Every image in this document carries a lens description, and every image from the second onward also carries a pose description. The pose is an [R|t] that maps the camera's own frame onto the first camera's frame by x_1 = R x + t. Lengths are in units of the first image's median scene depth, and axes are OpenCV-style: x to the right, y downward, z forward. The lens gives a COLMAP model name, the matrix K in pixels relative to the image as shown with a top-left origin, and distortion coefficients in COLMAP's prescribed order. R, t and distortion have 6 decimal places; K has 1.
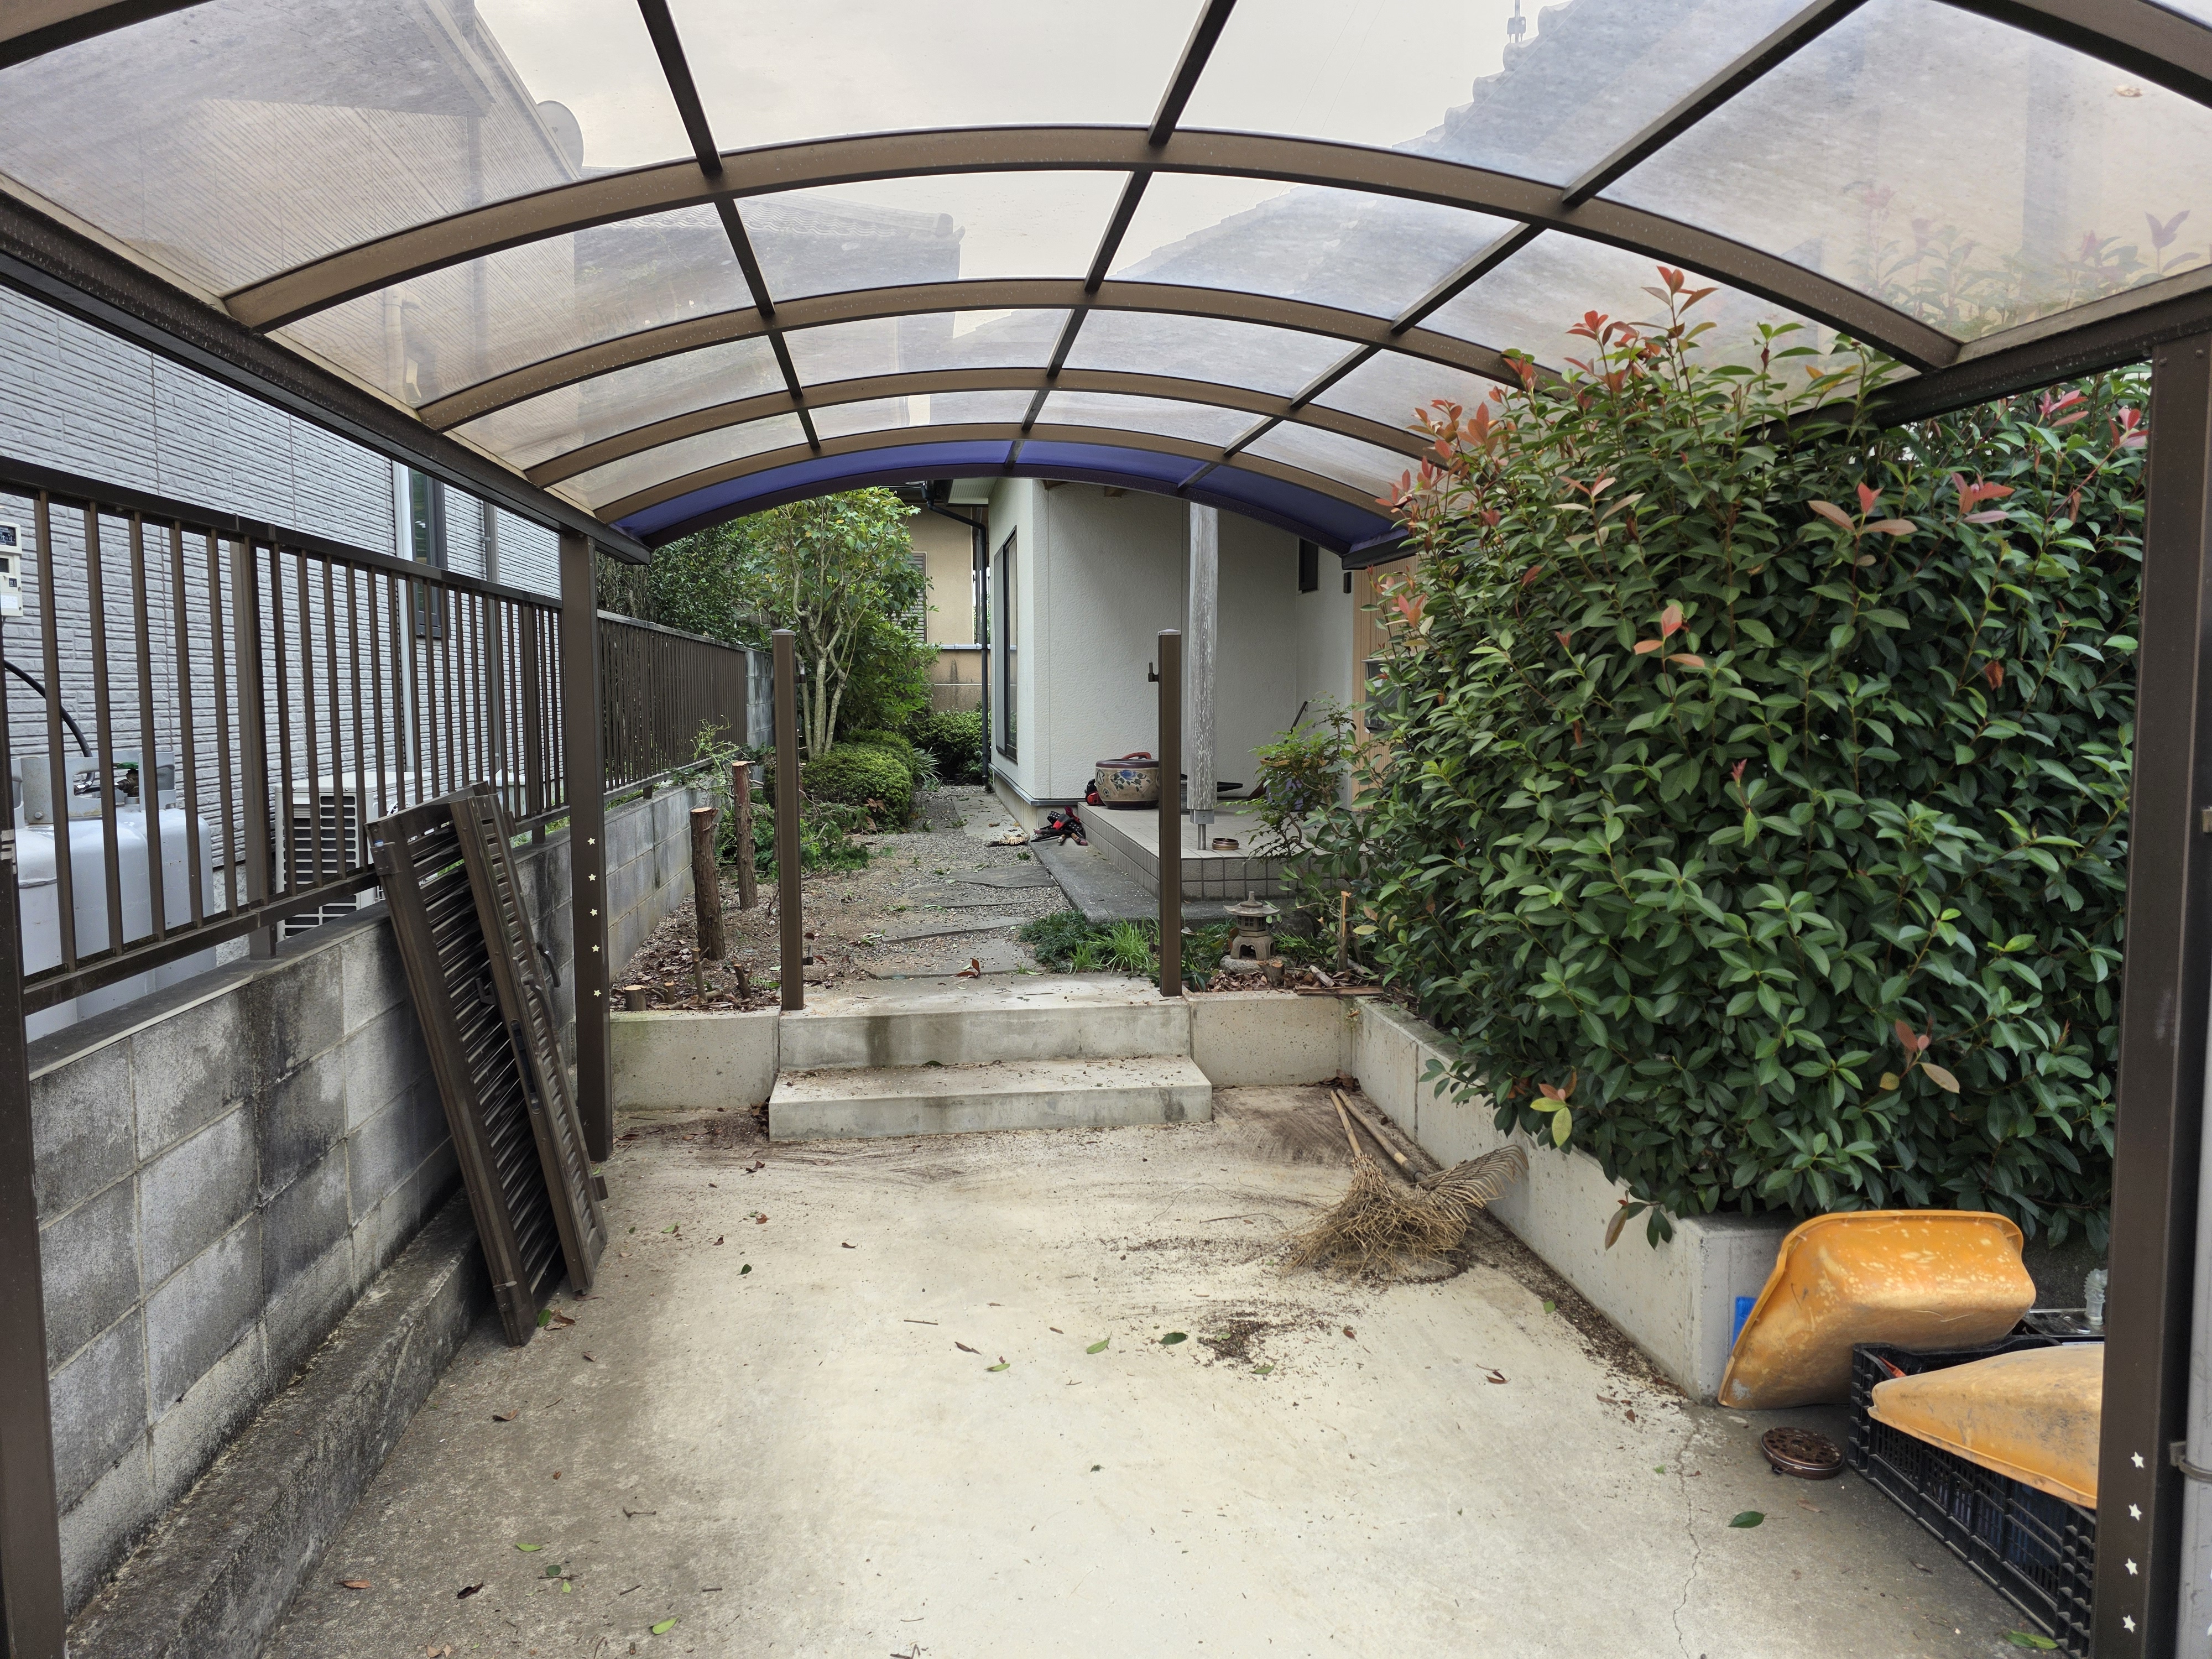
lens RADIAL K [[1505.5, 0, 1096.3], [0, 1505.5, 851.2], [0, 0, 1]] dist [0.006333, 0.001586]
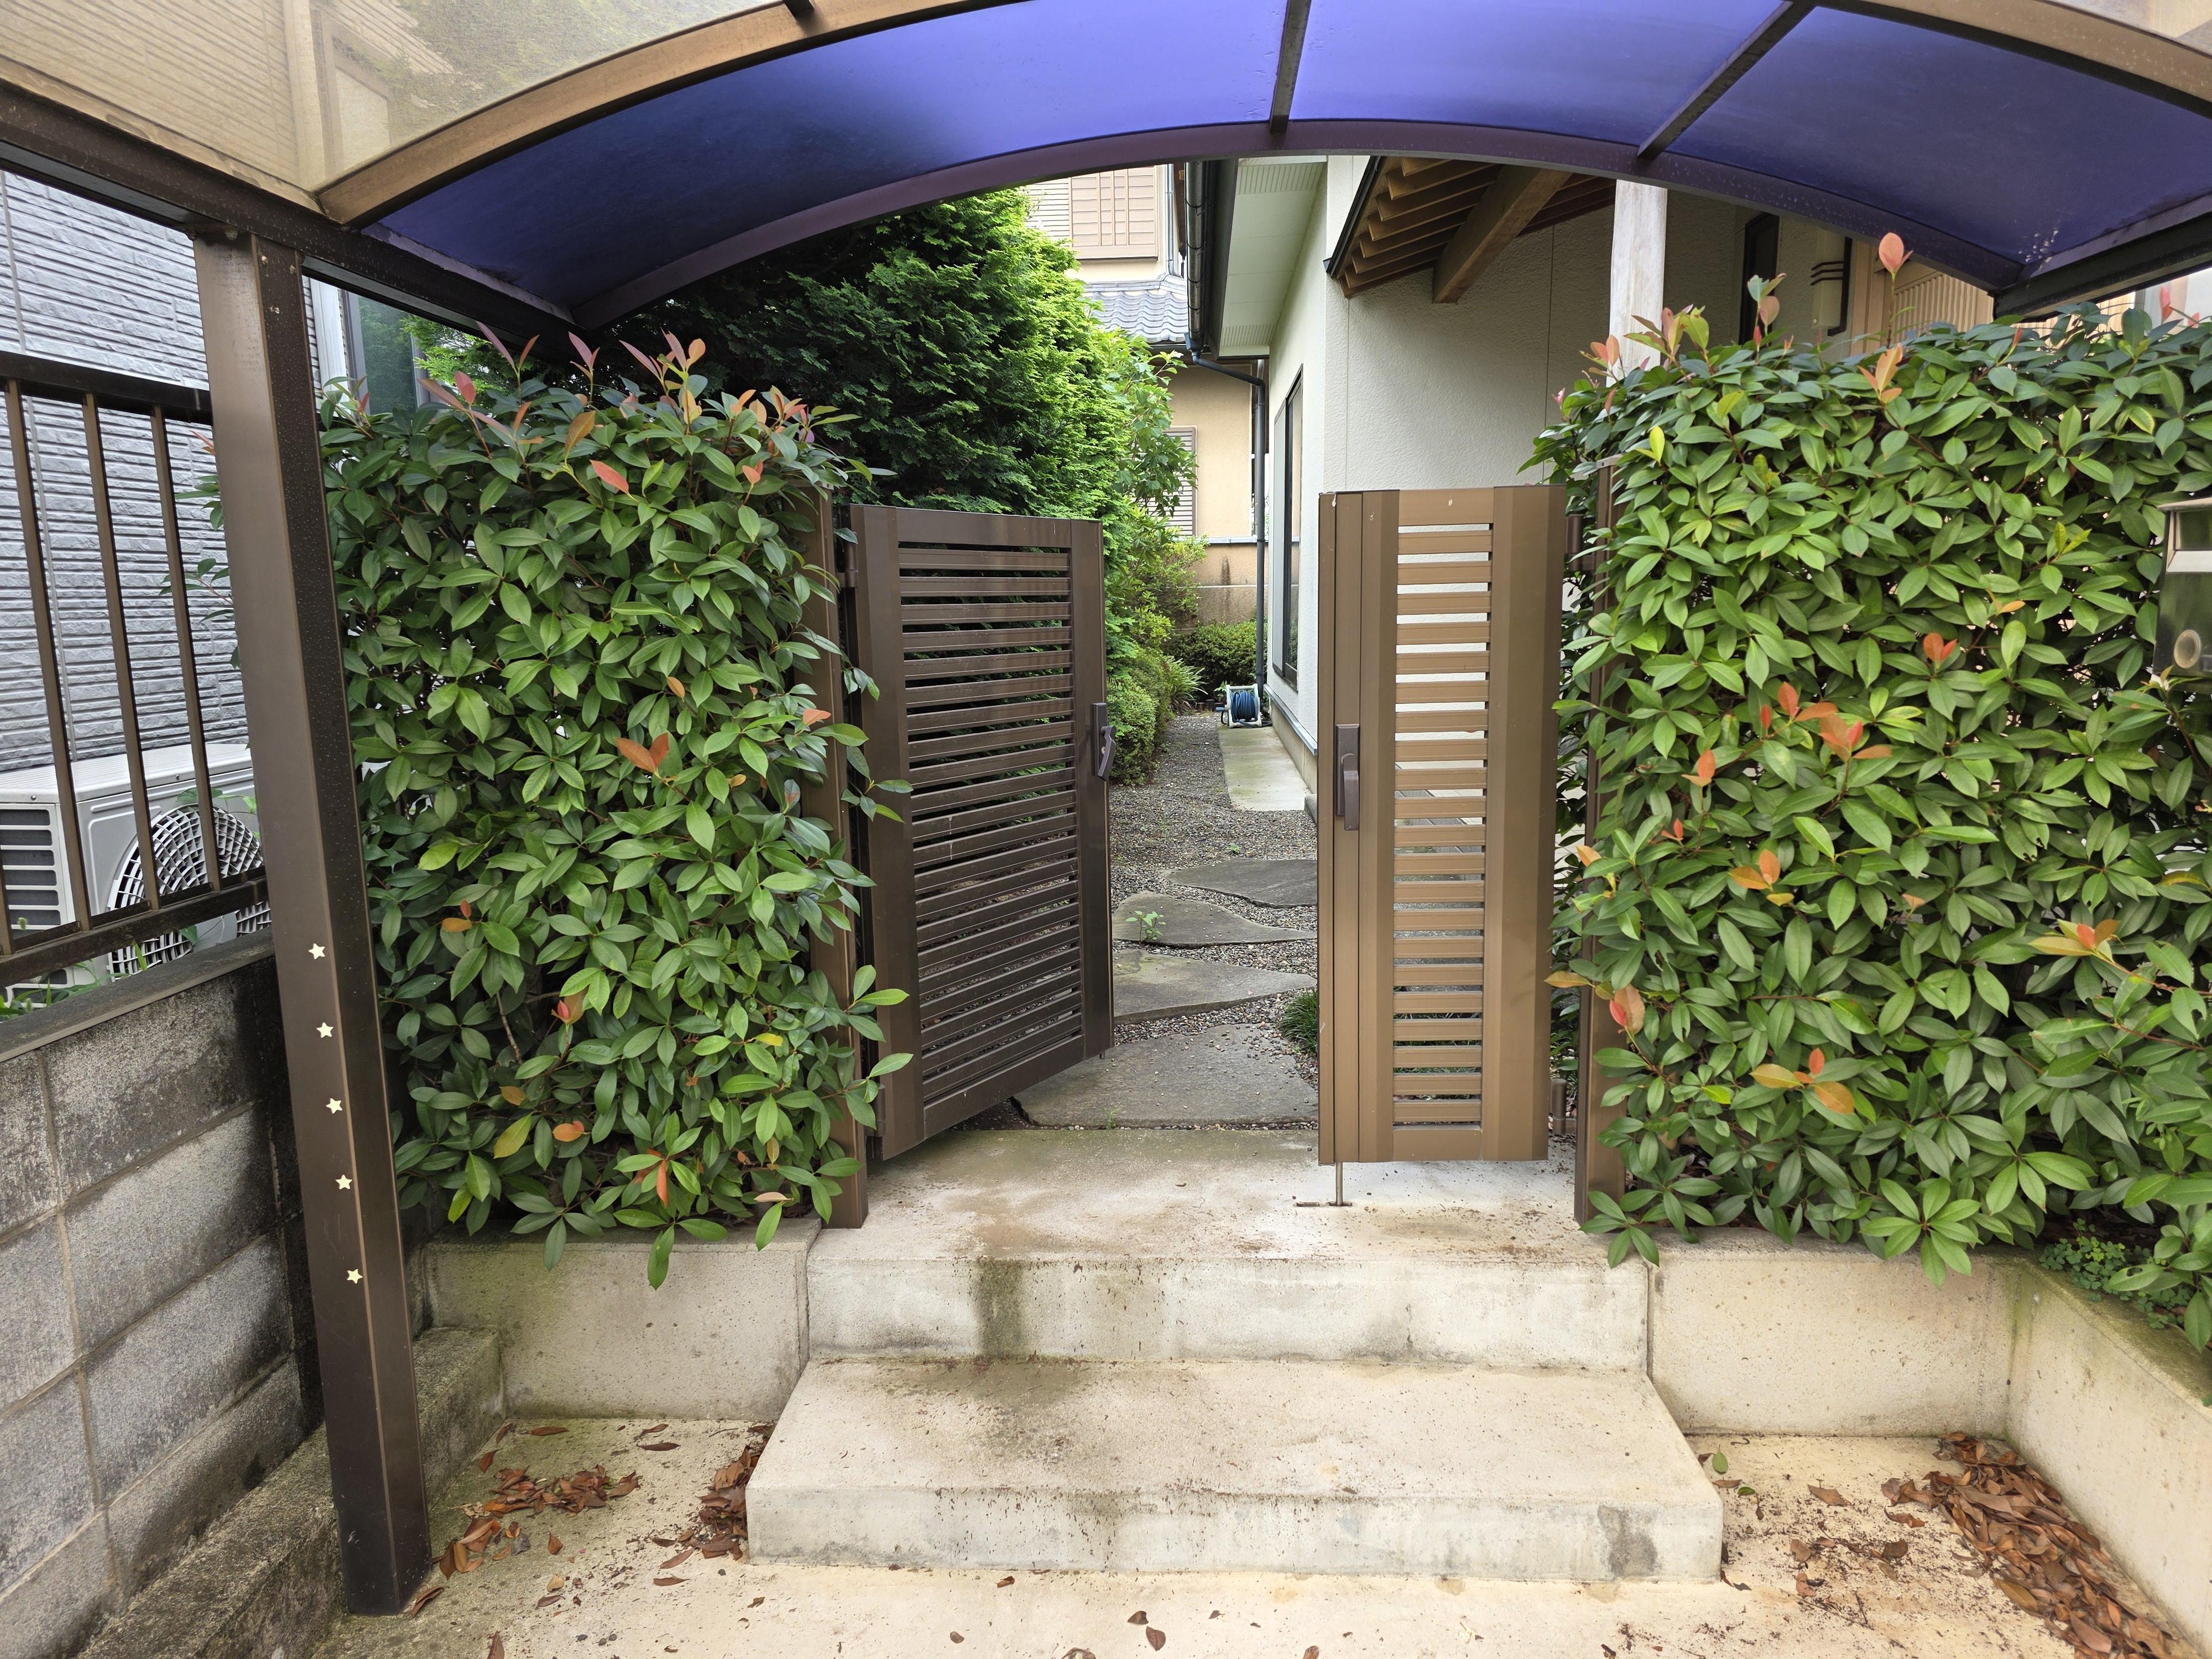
lens RADIAL K [[1495.3, 0, 1113.9], [0, 1495.3, 868.5], [0, 0, 1]] dist [0.031029, -0.000877]
pose [[0.984223, 0.018313, -0.175984, -0.029895], [-0.004900, 0.997069, 0.076347, -0.077084], [0.176867, -0.074280, 0.981428, 0.708556]]
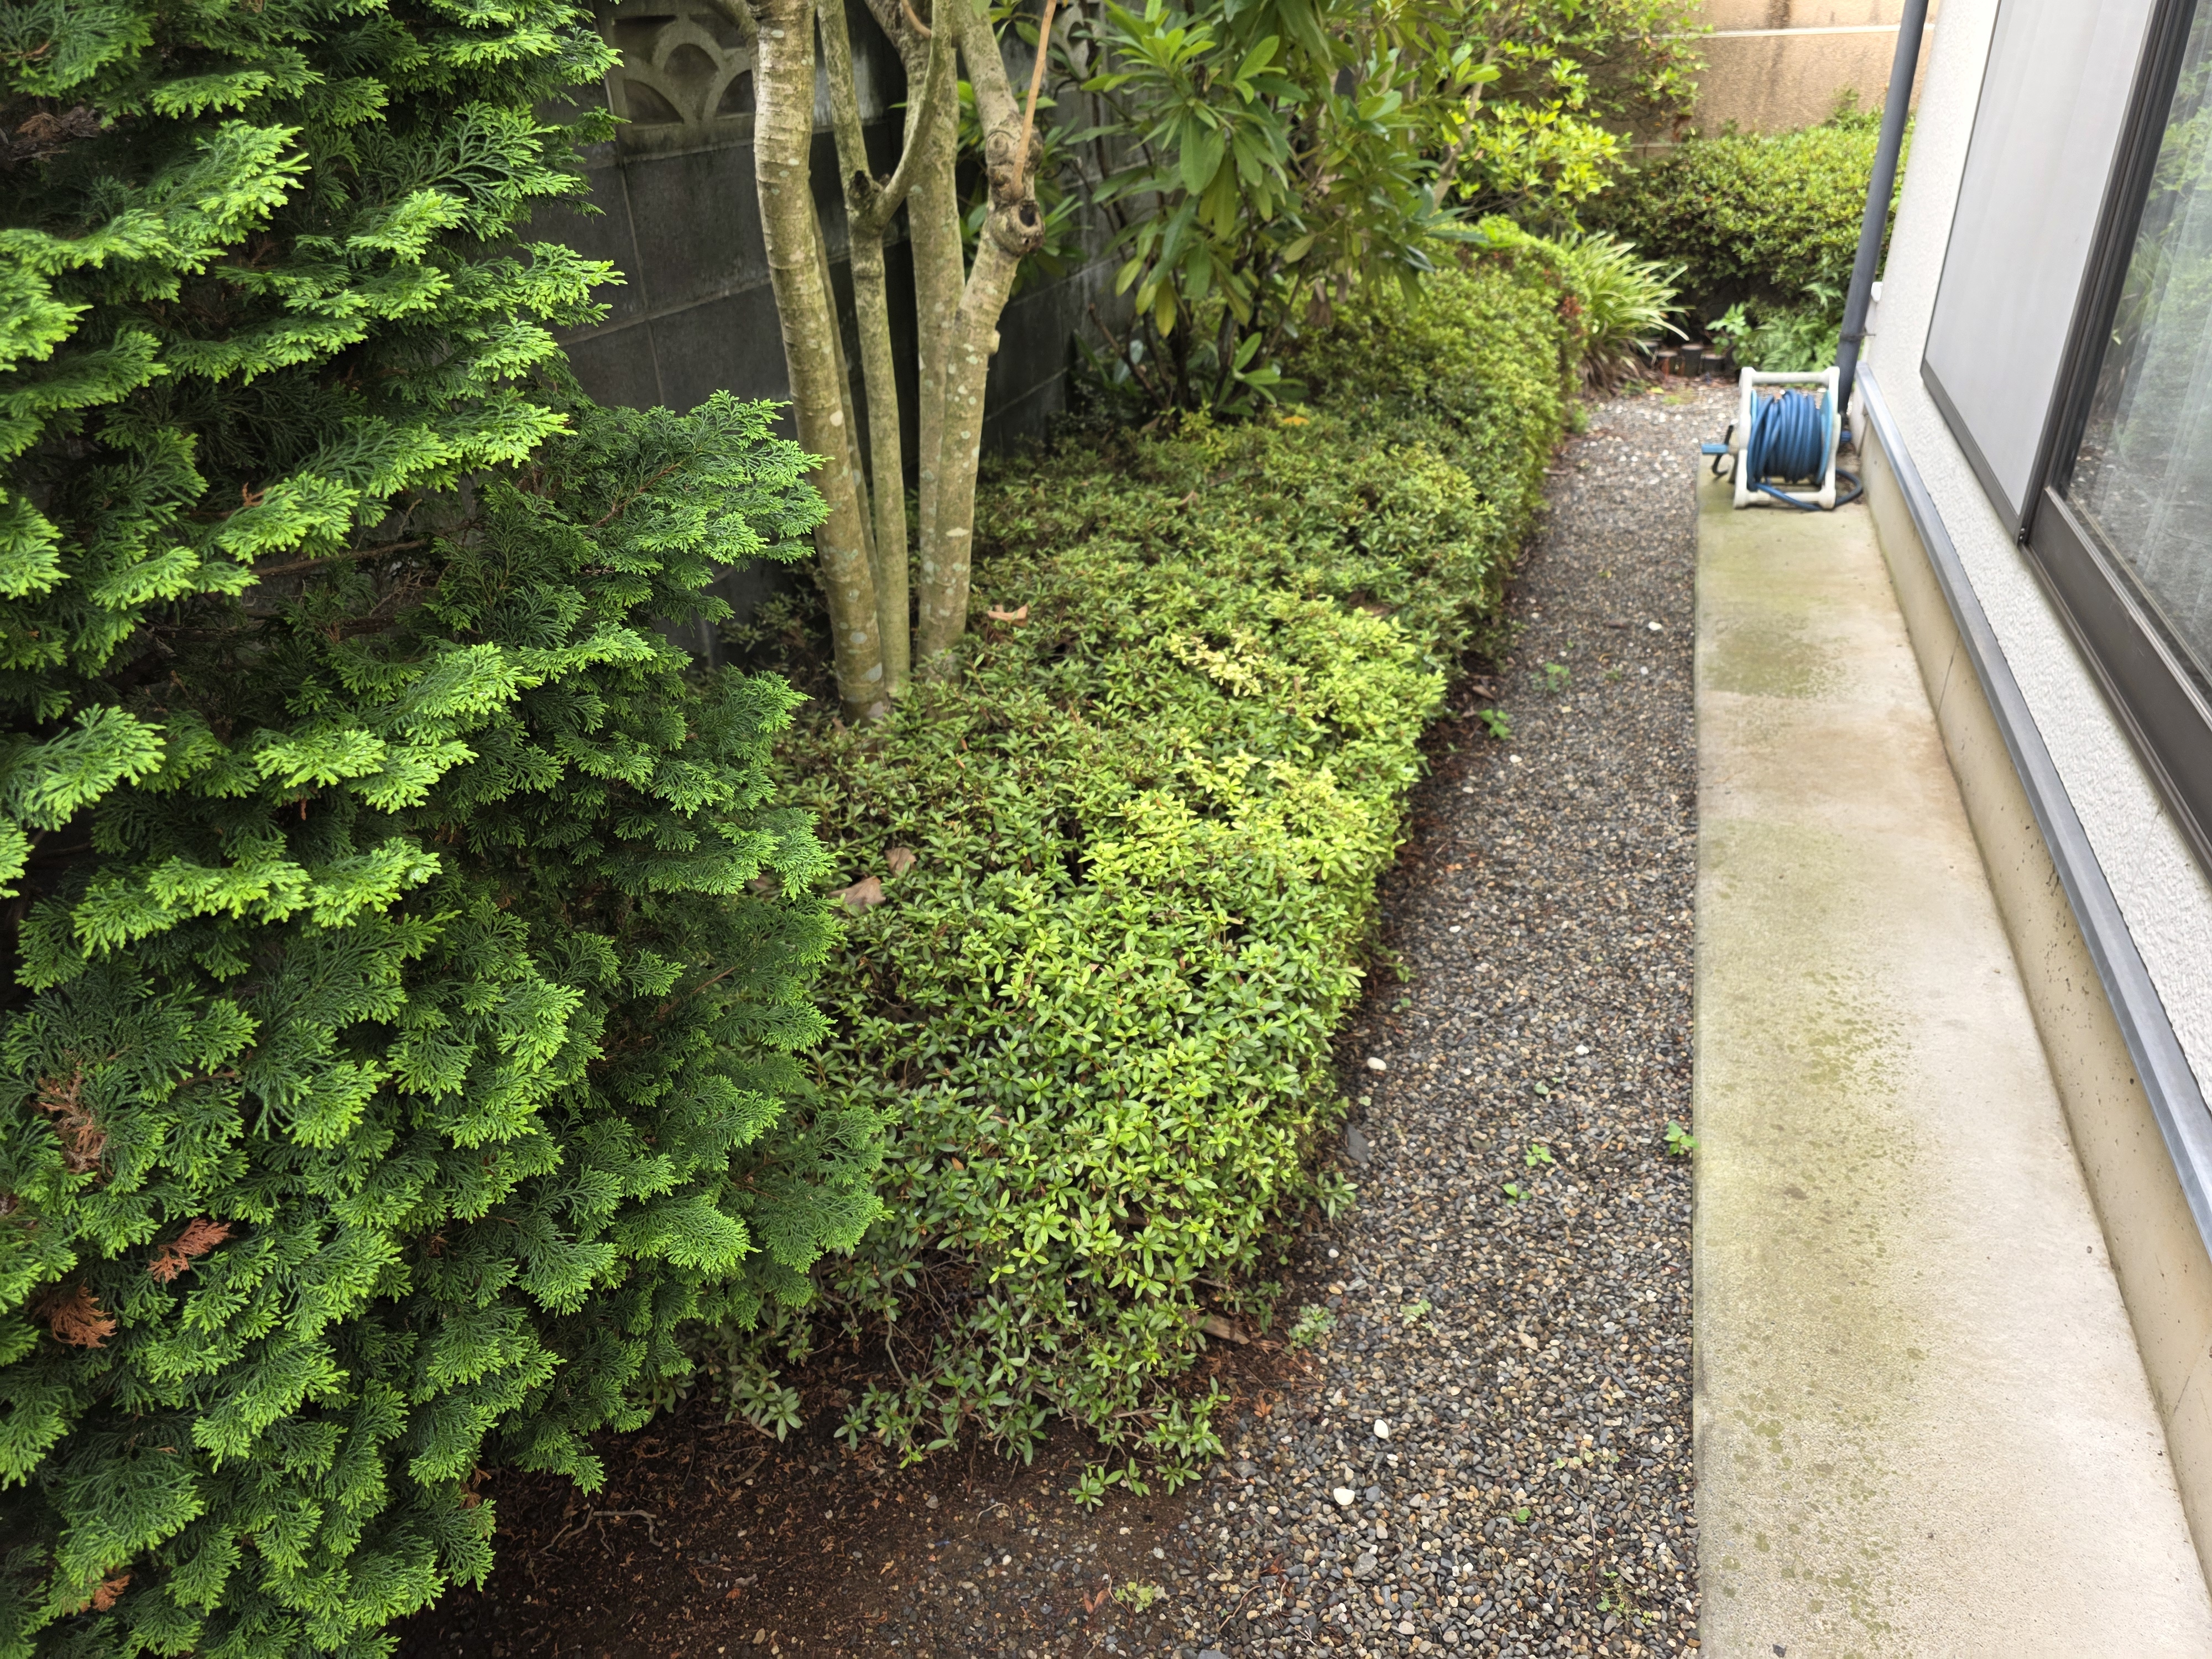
lens RADIAL K [[1495.3, 0, 1113.9], [0, 1495.3, 868.5], [0, 0, 1]] dist [0.031029, -0.000877]
pose [[0.901054, 0.182060, -0.393643, -0.264887], [-0.007742, 0.914234, 0.405112, -0.327093], [0.433637, -0.361981, 0.825184, 2.555279]]
